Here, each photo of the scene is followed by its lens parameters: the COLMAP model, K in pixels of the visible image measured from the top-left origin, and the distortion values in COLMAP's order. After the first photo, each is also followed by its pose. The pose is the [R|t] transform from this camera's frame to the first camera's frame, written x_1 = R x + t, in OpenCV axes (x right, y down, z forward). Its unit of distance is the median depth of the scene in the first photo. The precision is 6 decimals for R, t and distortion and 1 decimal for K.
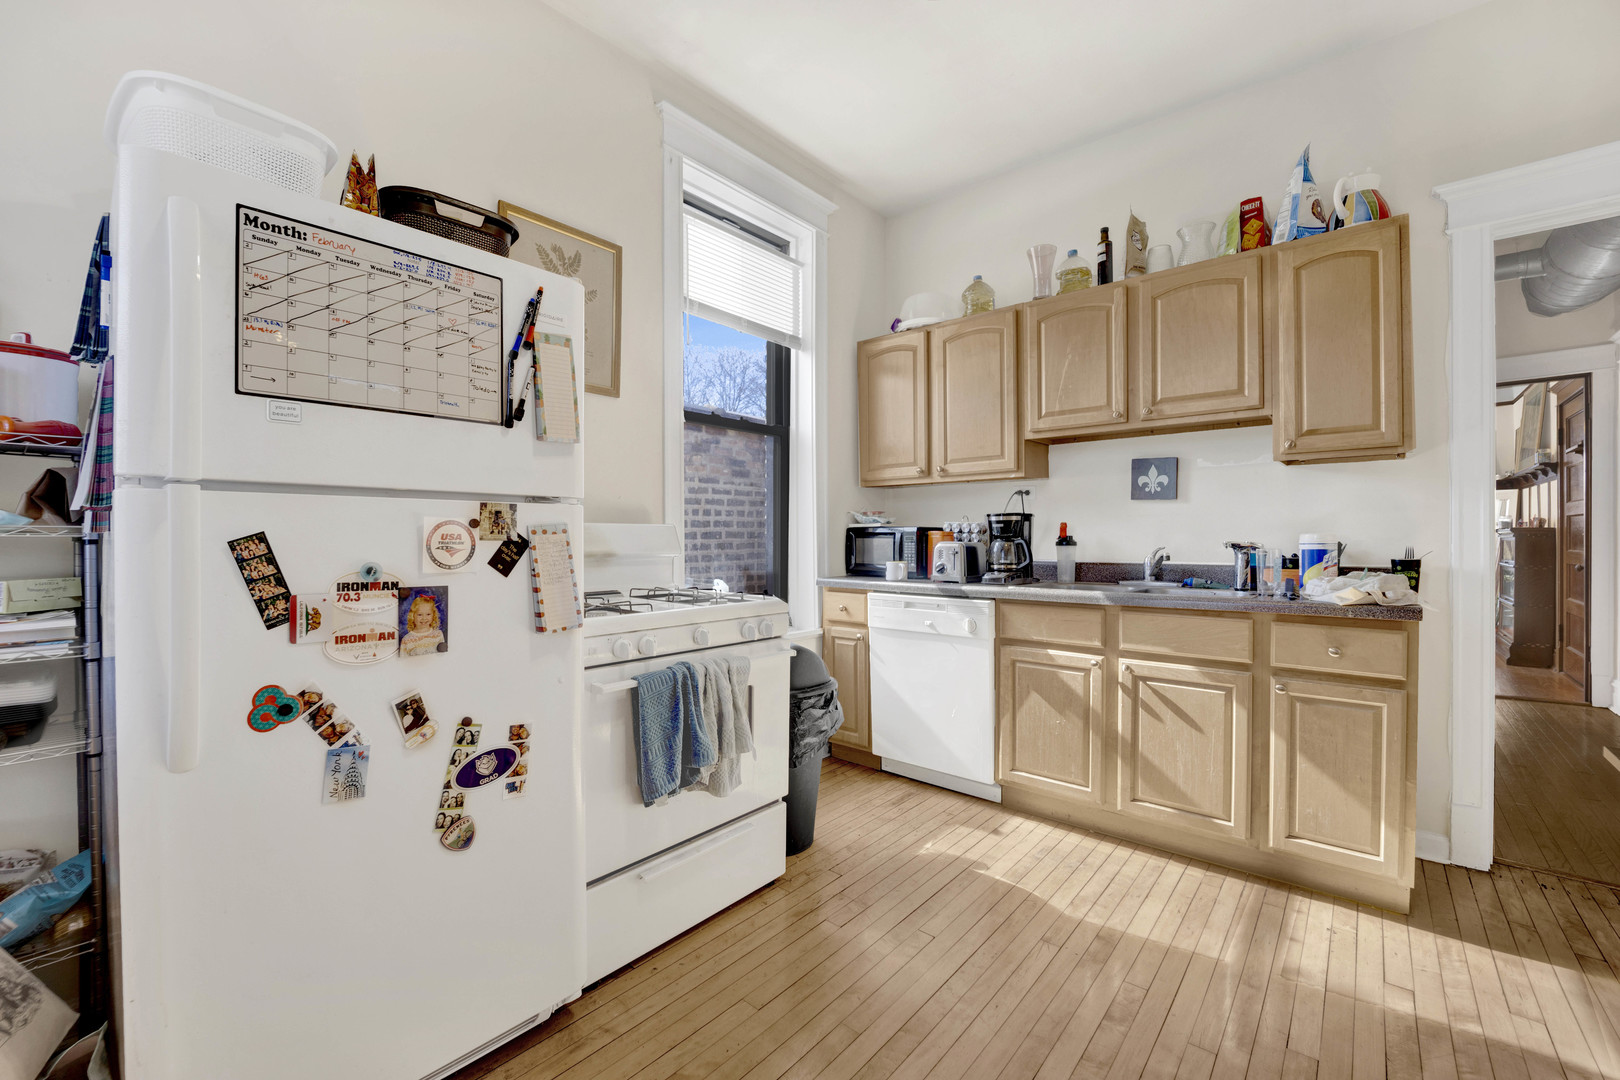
lens RADIAL K [[651.1, 0, 809.6], [0, 651.1, 534.3], [0, 0, 1]] dist [-0.001851, -0.000056]
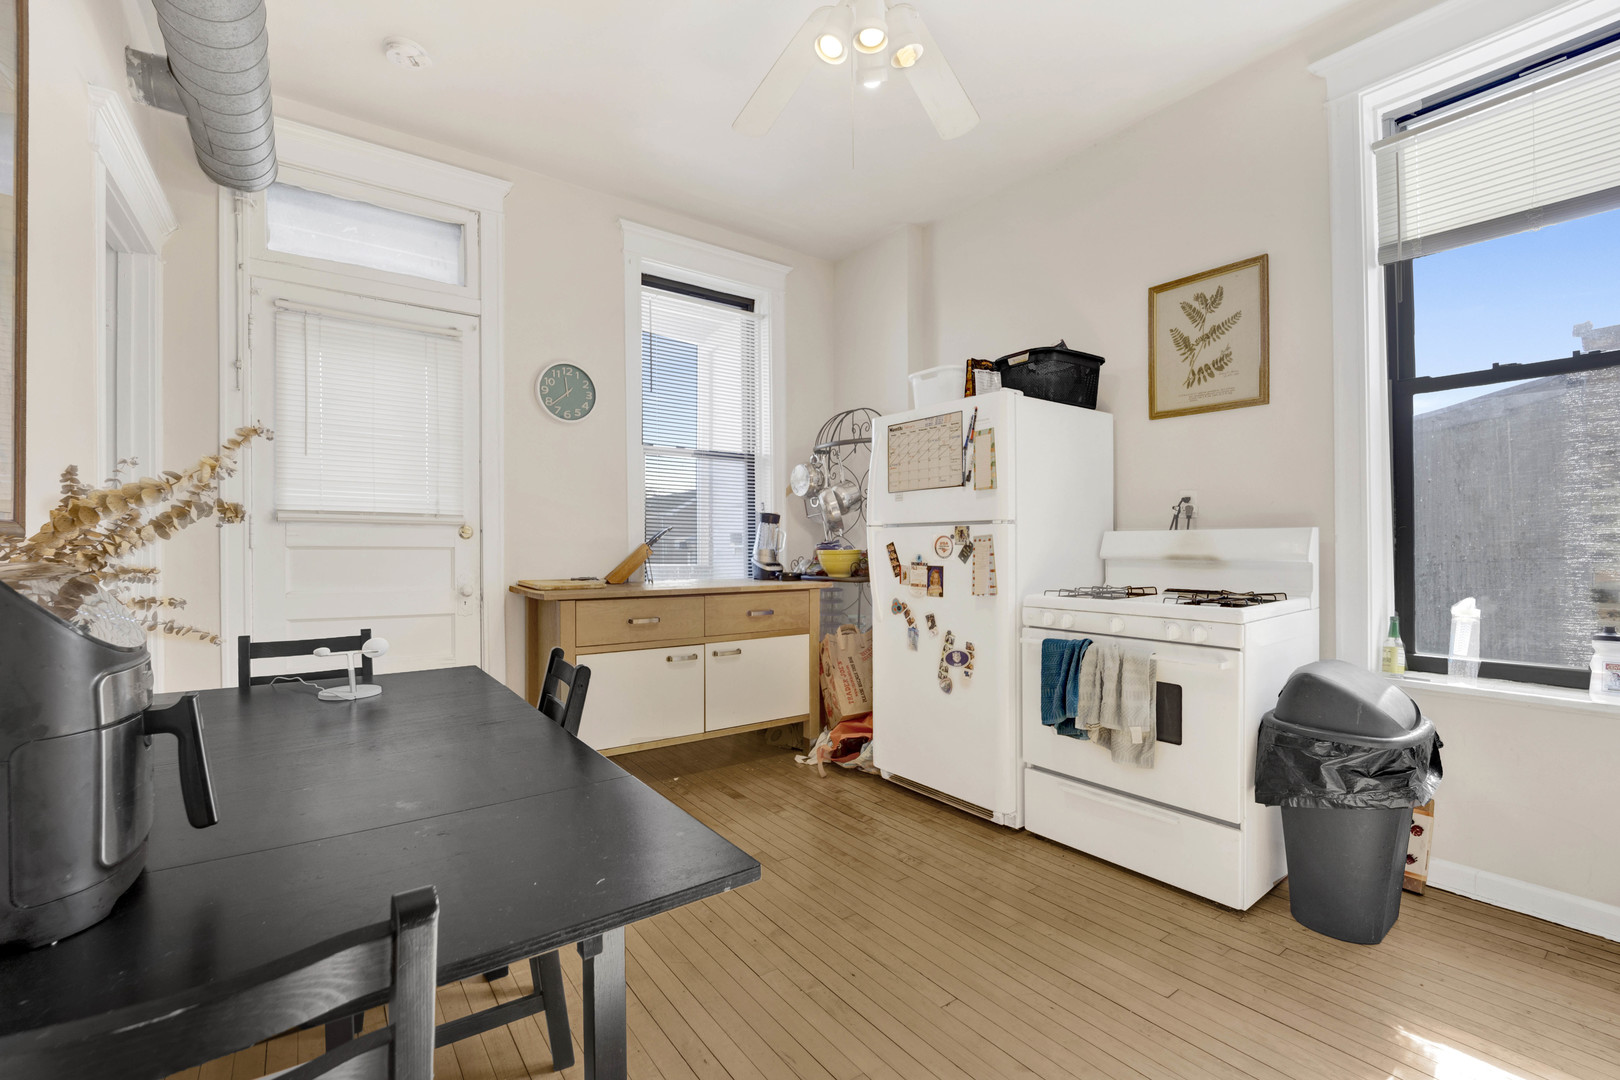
lens RADIAL K [[651.1, 0, 809.9], [0, 651.1, 544.0], [0, 0, 1]] dist [-0.001851, -0.000056]
pose [[-0.169847, -0.001199, -0.985470, 1.594244], [0.005642, 0.999982, -0.002189, 0.008322], [0.985454, -0.005932, -0.169837, 0.919497]]
